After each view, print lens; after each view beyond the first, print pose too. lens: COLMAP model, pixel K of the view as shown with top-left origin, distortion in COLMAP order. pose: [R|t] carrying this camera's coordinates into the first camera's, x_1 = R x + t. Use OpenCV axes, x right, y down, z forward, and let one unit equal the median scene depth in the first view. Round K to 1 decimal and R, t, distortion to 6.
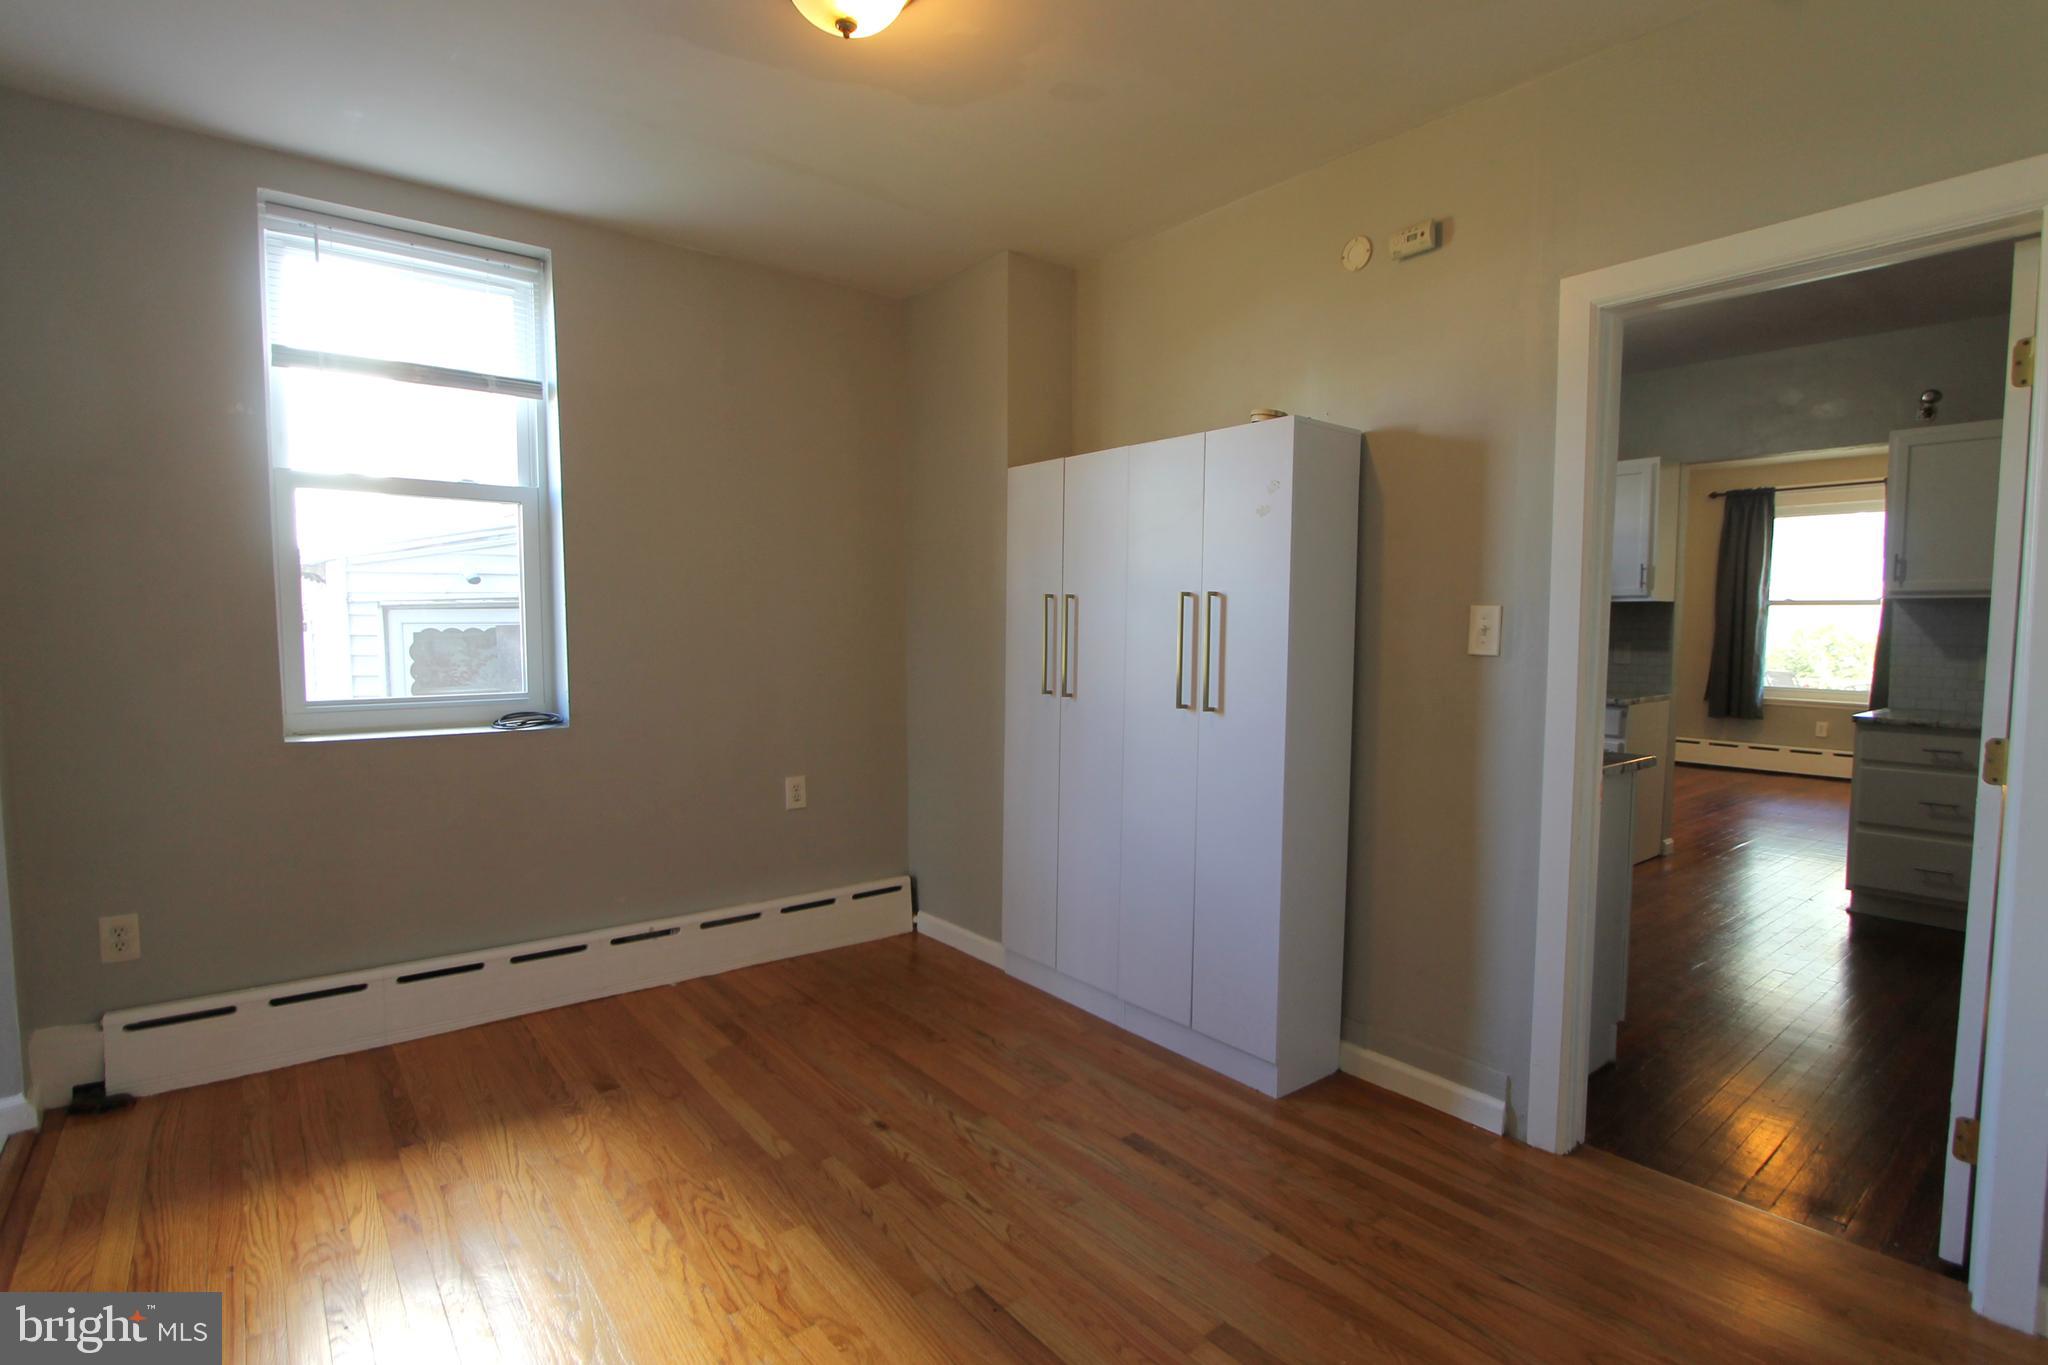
lens RADIAL K [[998.9, 0, 1024.1], [0, 998.9, 687.5], [0, 0, 1]] dist [-0.014048, 0.002043]
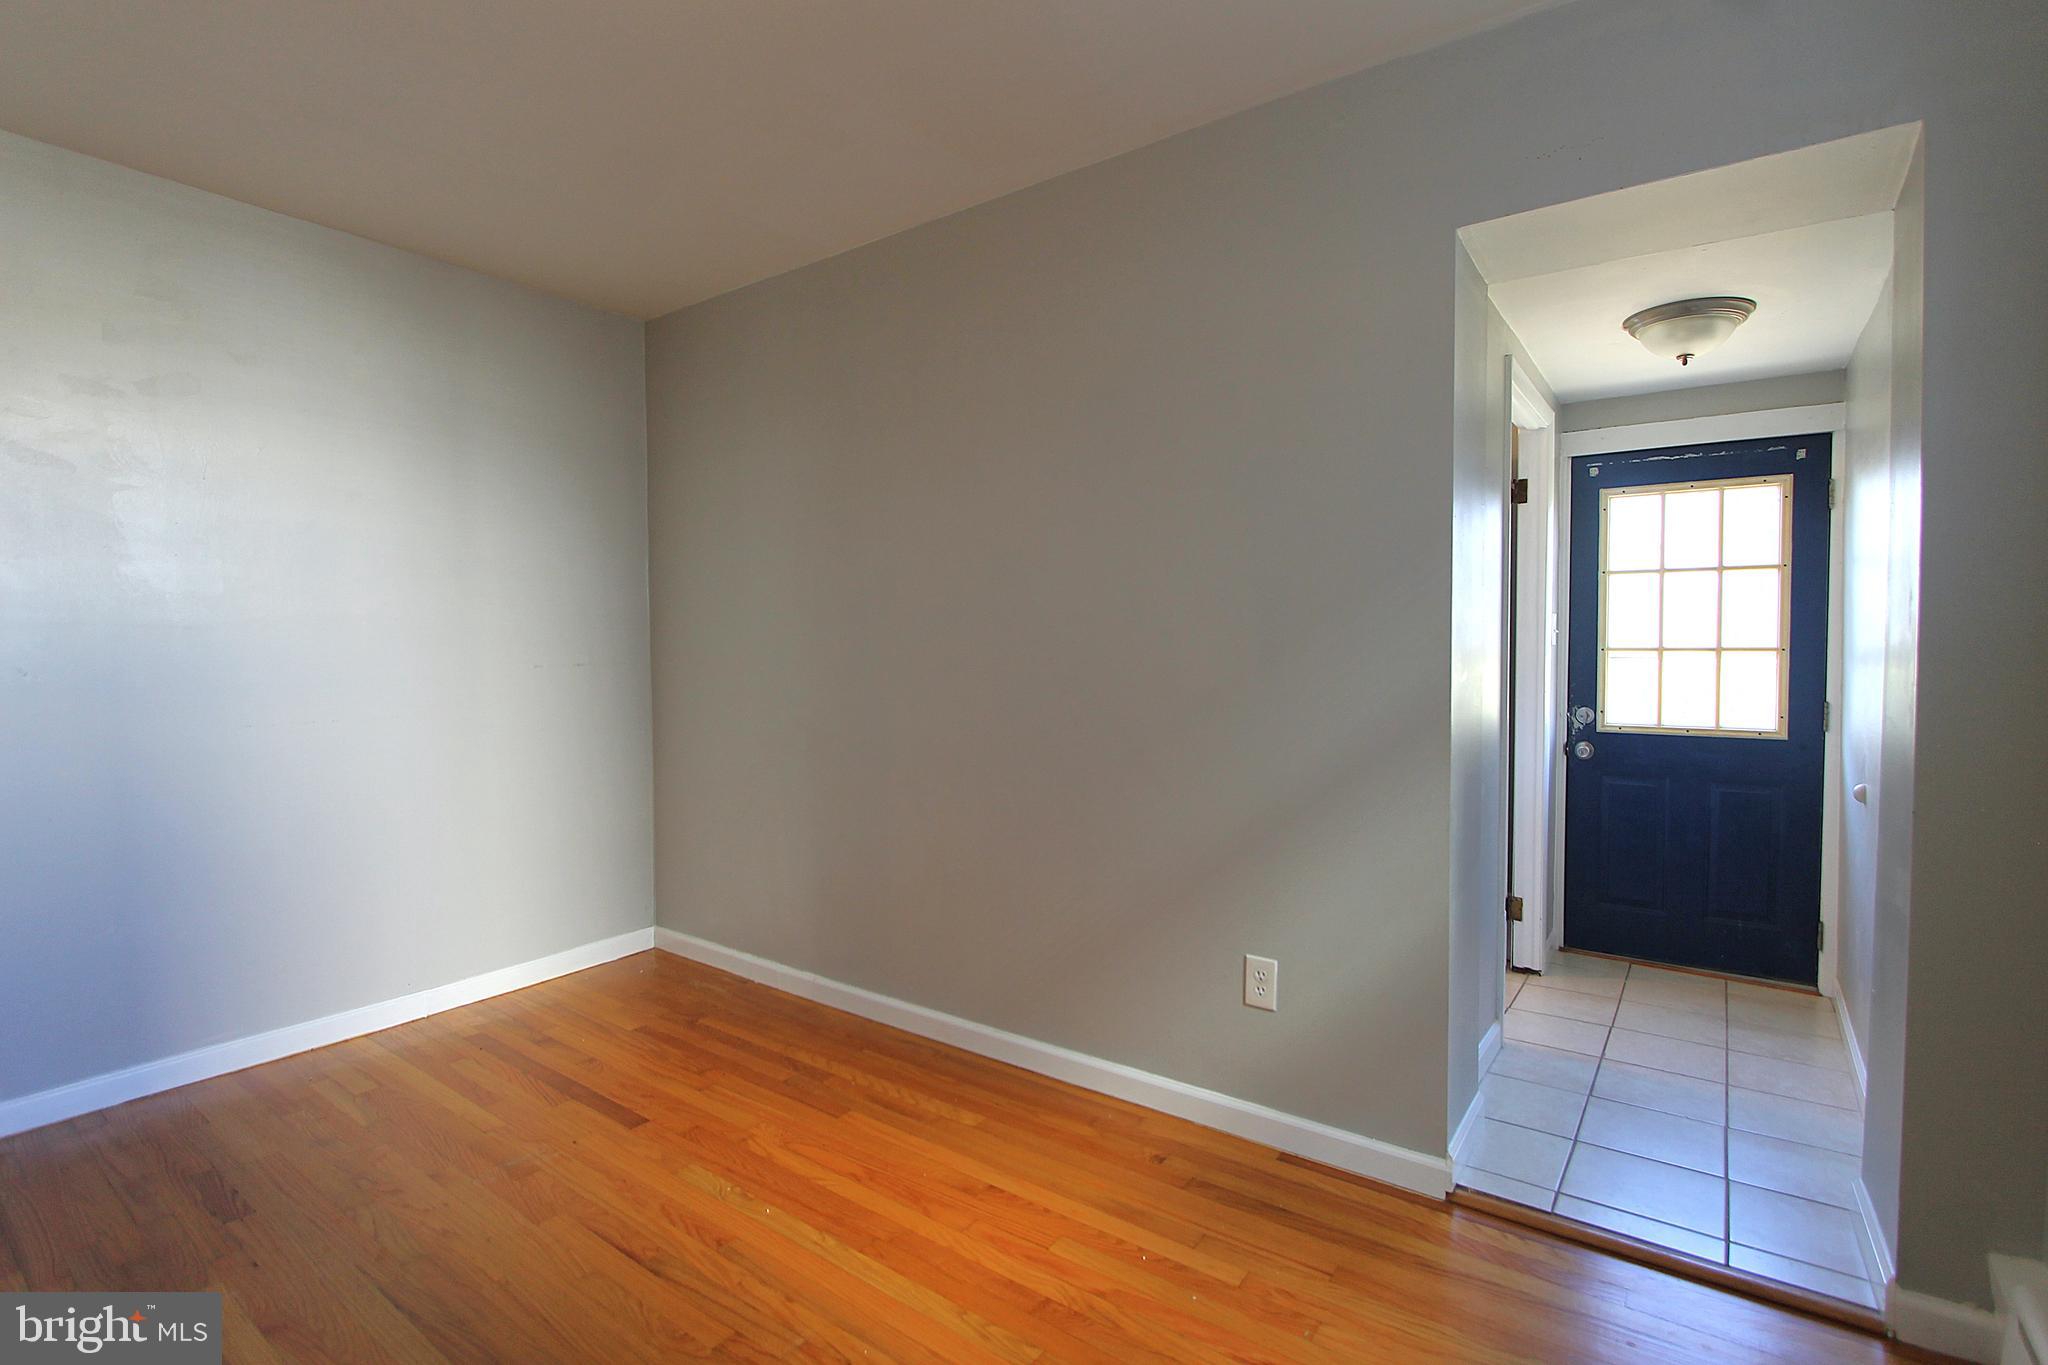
lens RADIAL K [[957.3, 0, 1035.8], [0, 957.3, 669.3], [0, 0, 1]] dist [-0.015726, 0.001790]
pose [[-0.962271, 0.007496, -0.271989, -0.179809], [-0.019874, 0.995014, 0.097737, -0.086603], [0.271365, 0.099455, -0.957324, 1.285004]]
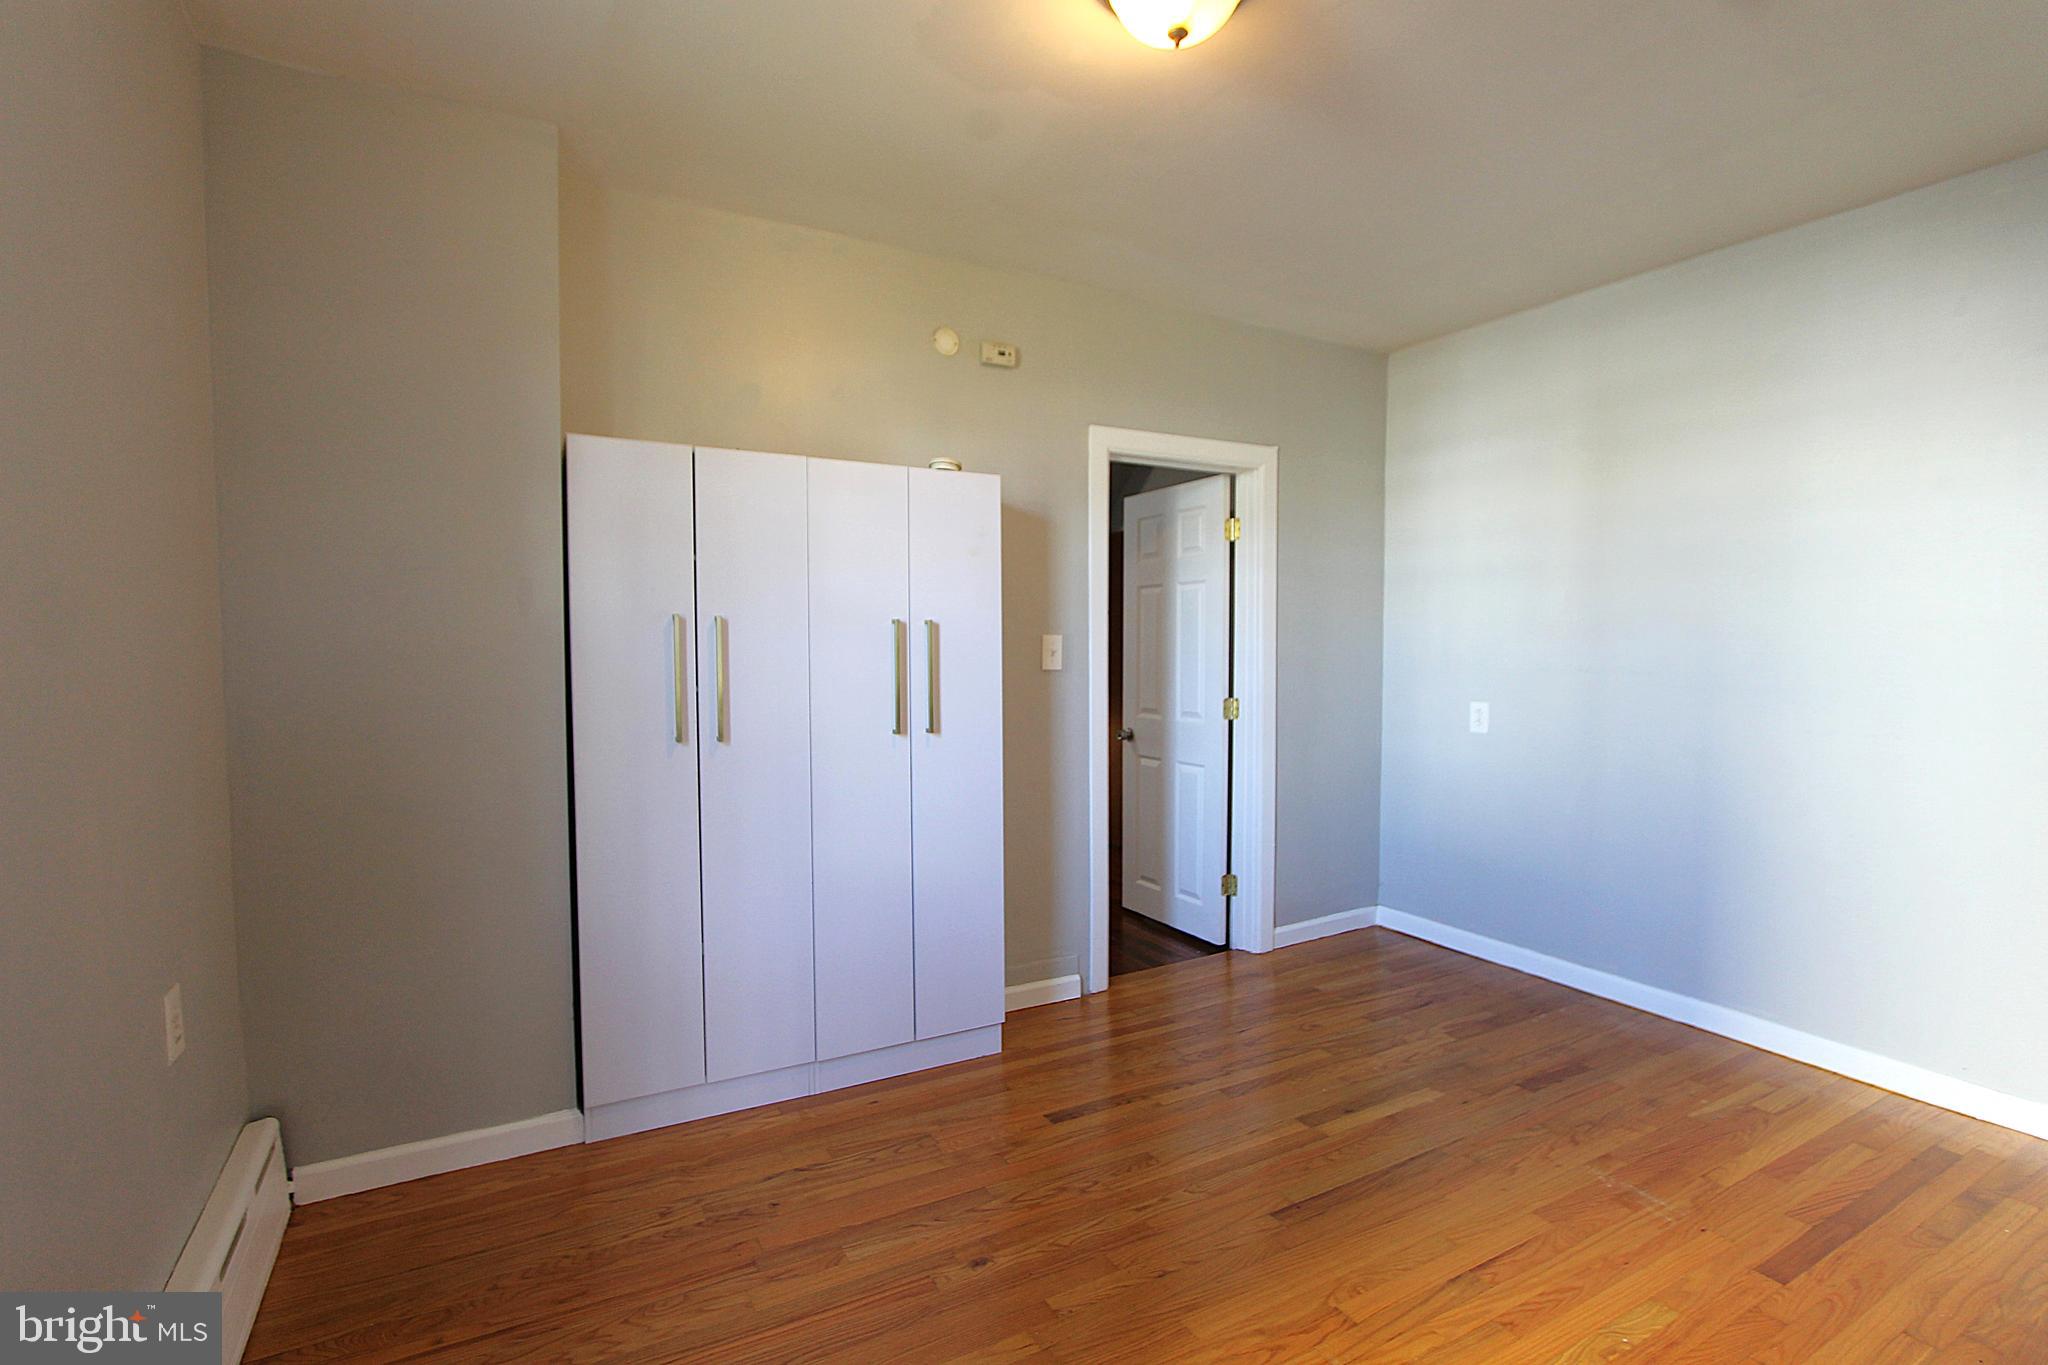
lens RADIAL K [[957.3, 0, 1031.2], [0, 957.3, 692.8], [0, 0, 1]] dist [-0.015726, 0.001790]
pose [[0.166599, -0.053569, 0.984569, -0.825671], [0.068867, 0.996717, 0.042577, -0.055983], [-0.983617, 0.060711, 0.169741, 0.741252]]
